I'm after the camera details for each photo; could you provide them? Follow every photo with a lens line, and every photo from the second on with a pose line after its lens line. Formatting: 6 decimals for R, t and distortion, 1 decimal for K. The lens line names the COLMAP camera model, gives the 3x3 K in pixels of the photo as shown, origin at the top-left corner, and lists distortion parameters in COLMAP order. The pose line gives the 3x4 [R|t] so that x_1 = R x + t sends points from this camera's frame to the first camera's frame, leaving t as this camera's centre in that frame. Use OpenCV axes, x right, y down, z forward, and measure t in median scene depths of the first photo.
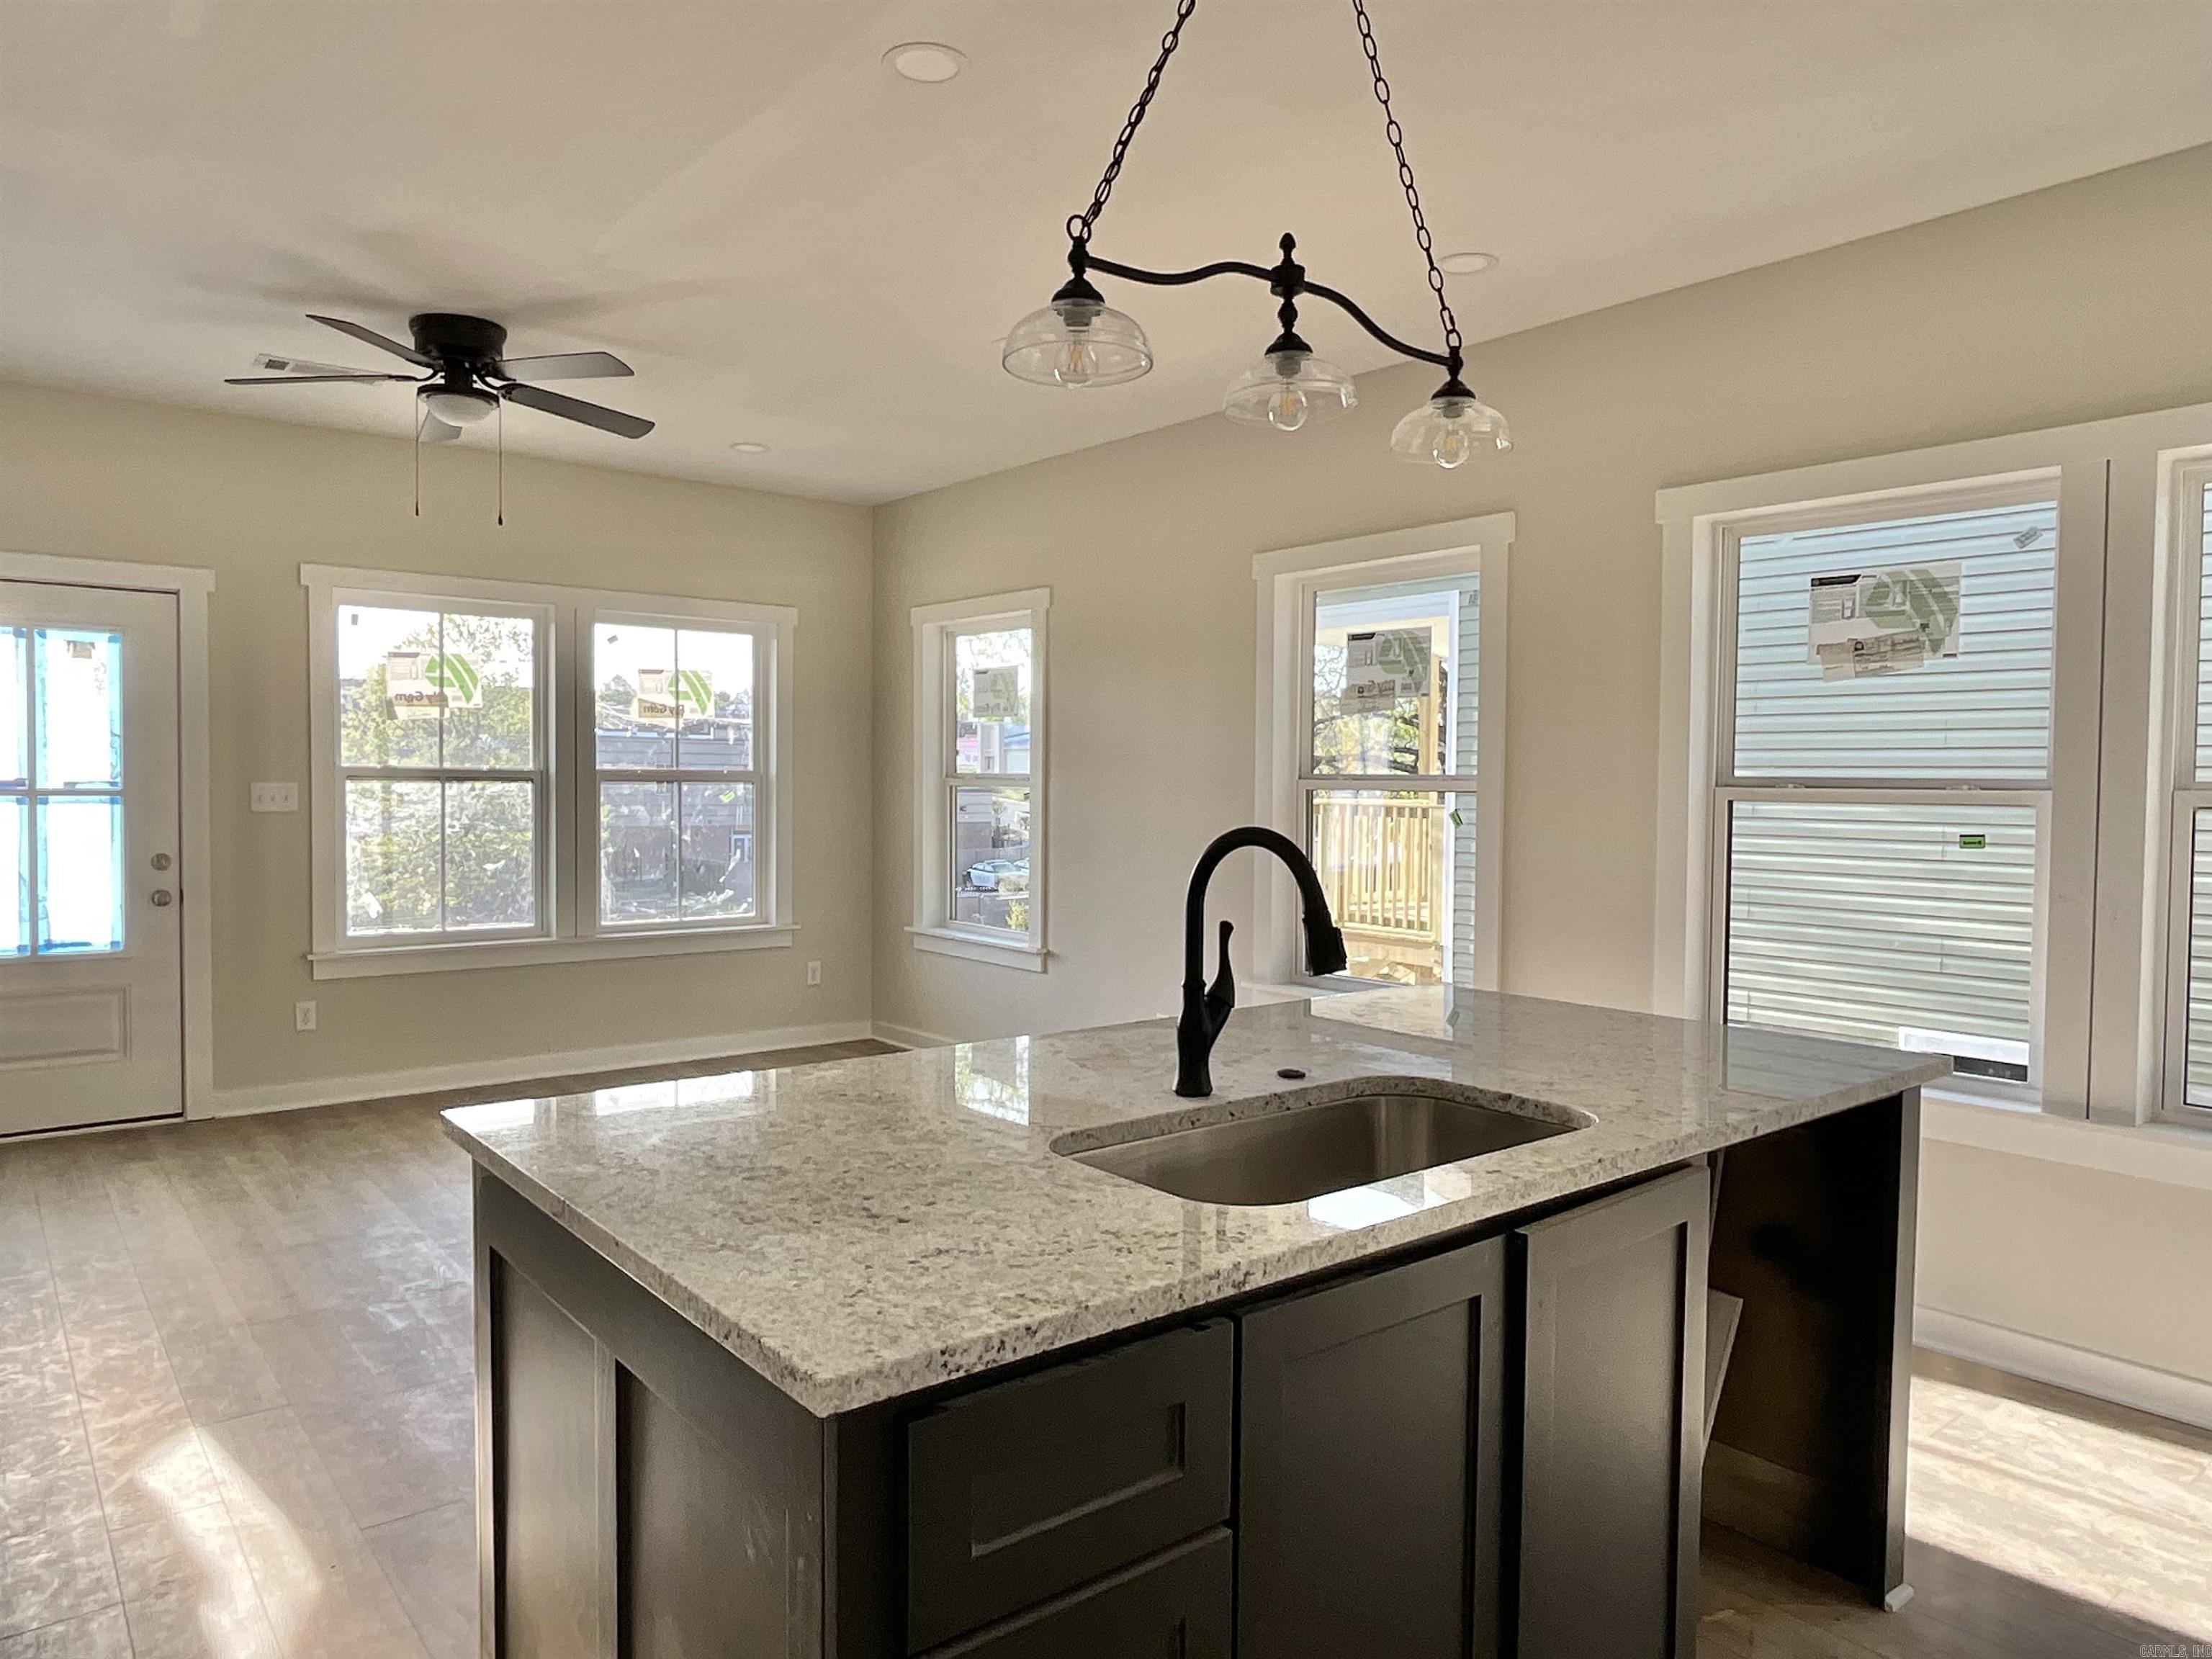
lens RADIAL K [[1431.7, 0, 1106.0], [0, 1431.7, 829.5], [0, 0, 1]] dist [-0.001334, -0.000088]
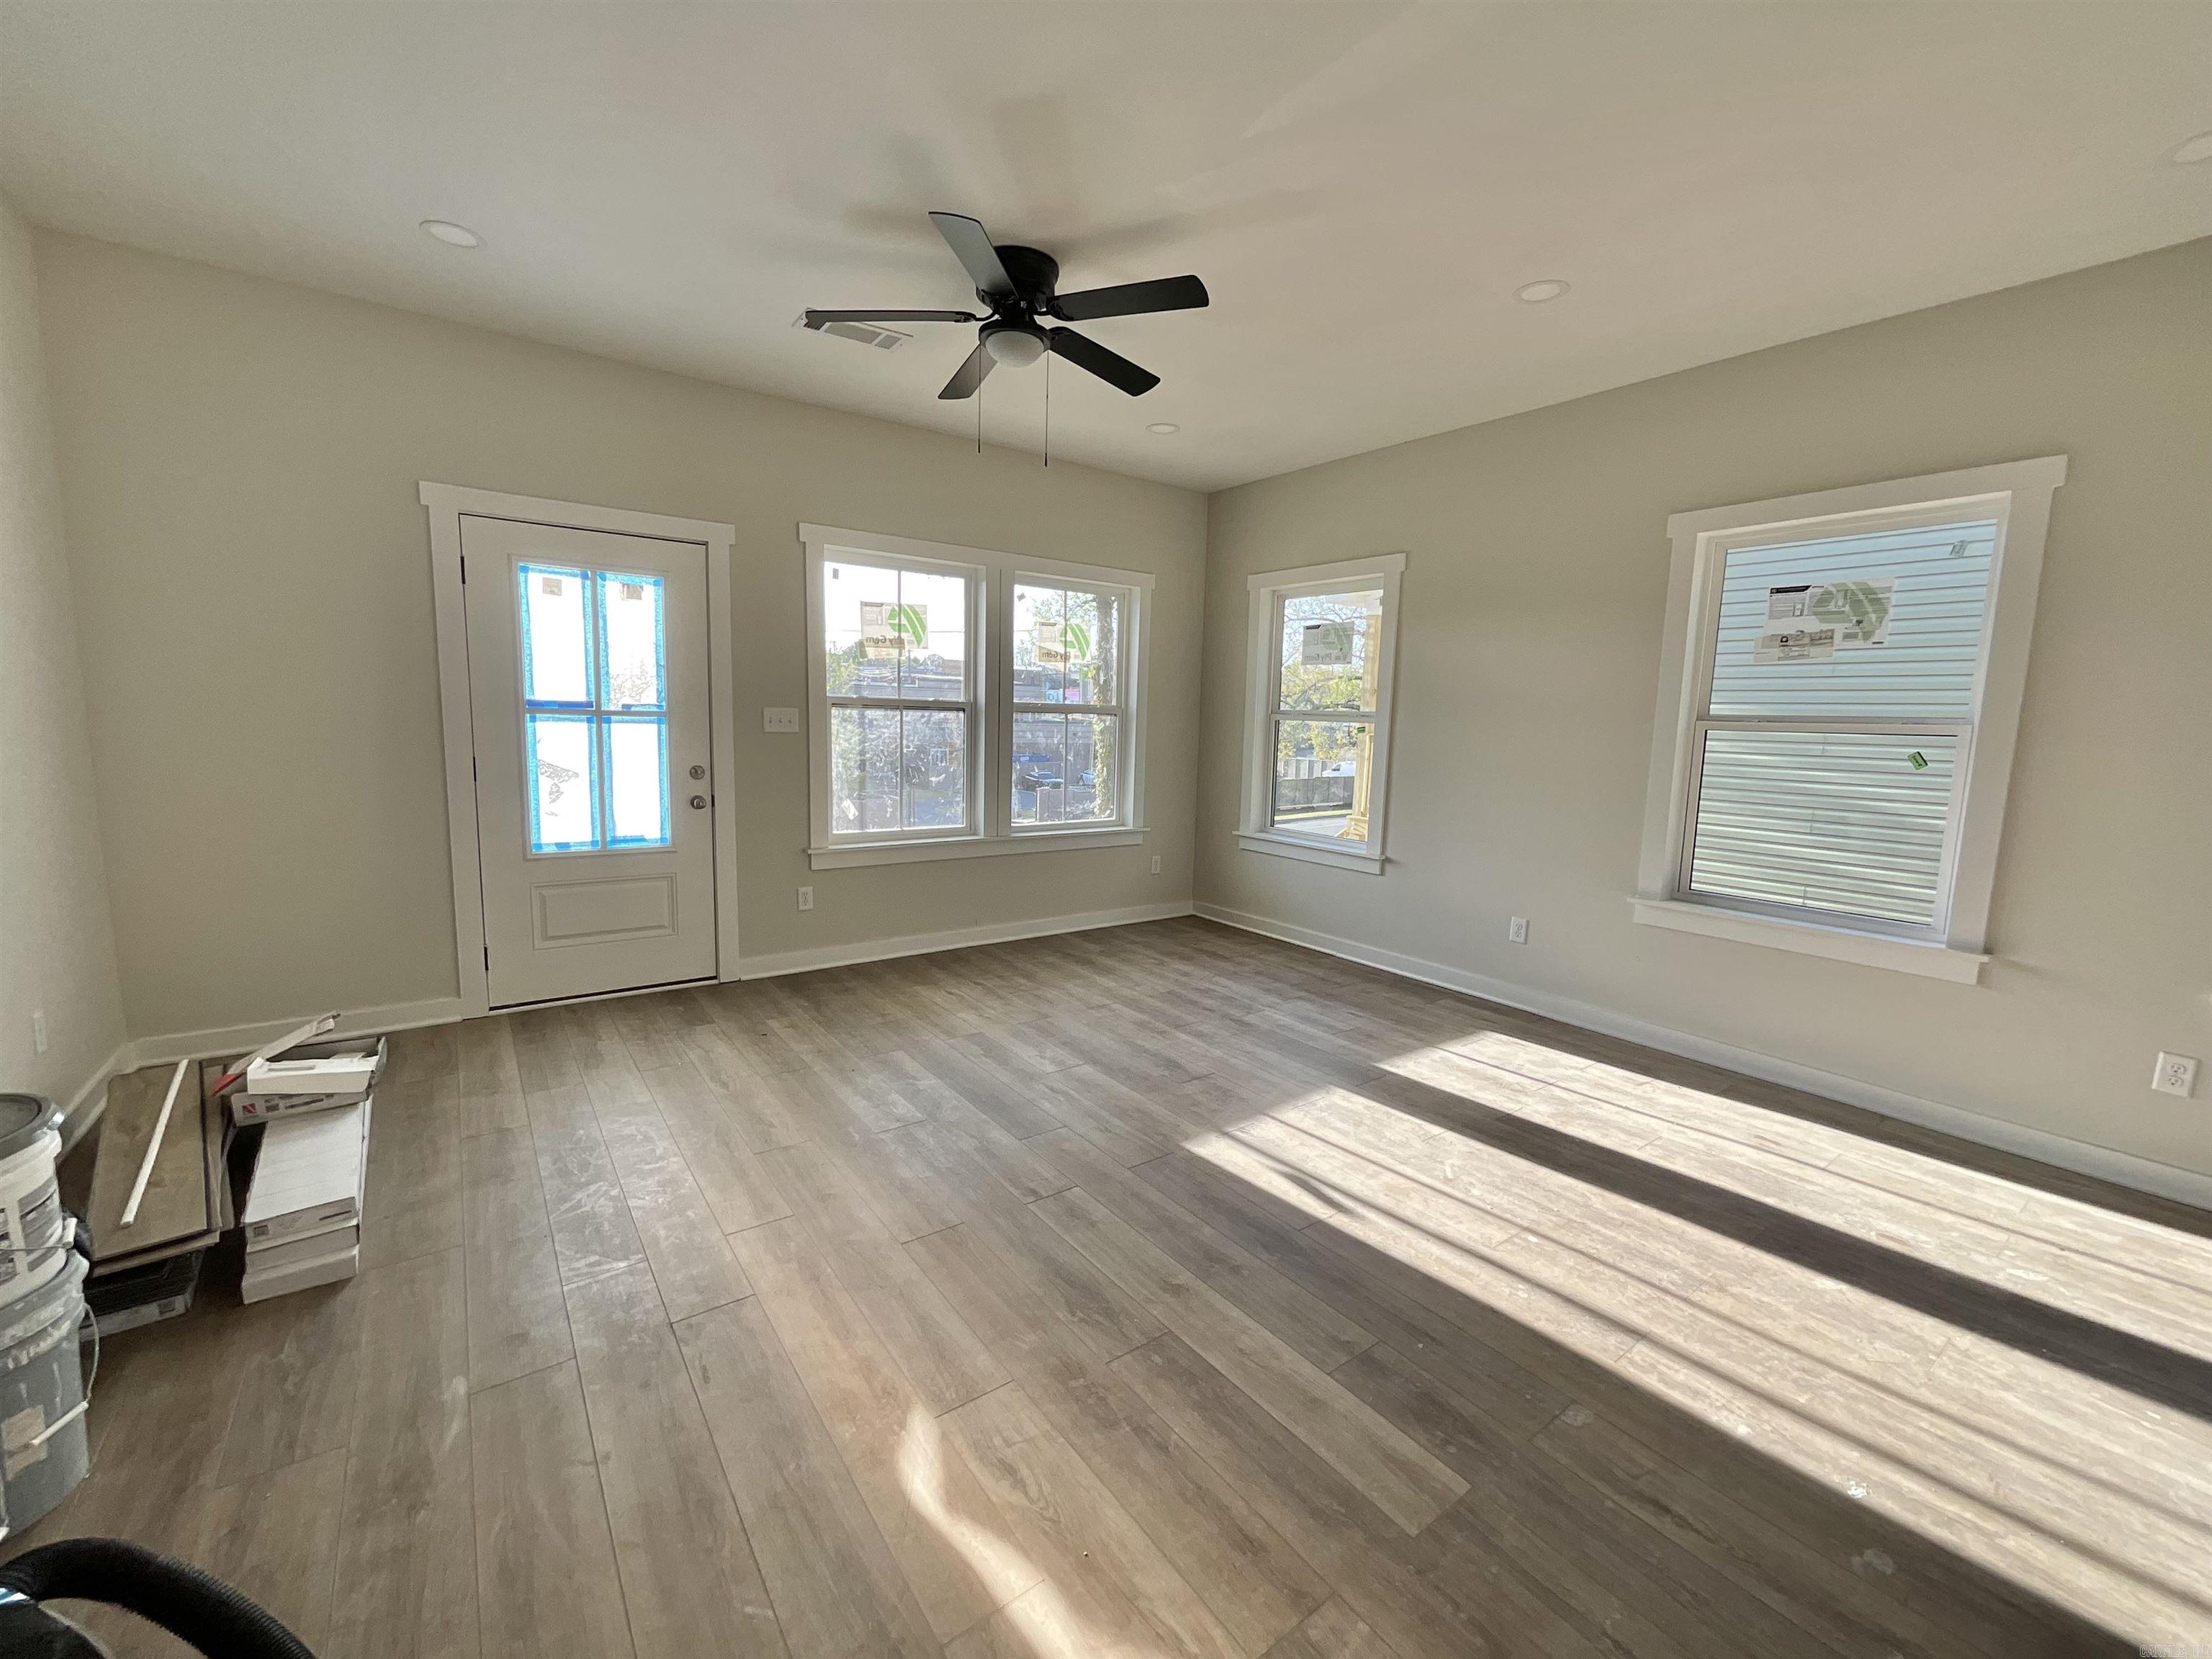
lens RADIAL K [[894.6, 0, 1106.0], [0, 894.6, 829.5], [0, 0, 1]] dist [0.002049, 0.000270]
pose [[0.998852, 0.022499, -0.042283, -0.258005], [-0.018586, 0.995698, 0.090773, -0.004271], [0.044143, -0.089883, 0.994974, 0.236230]]
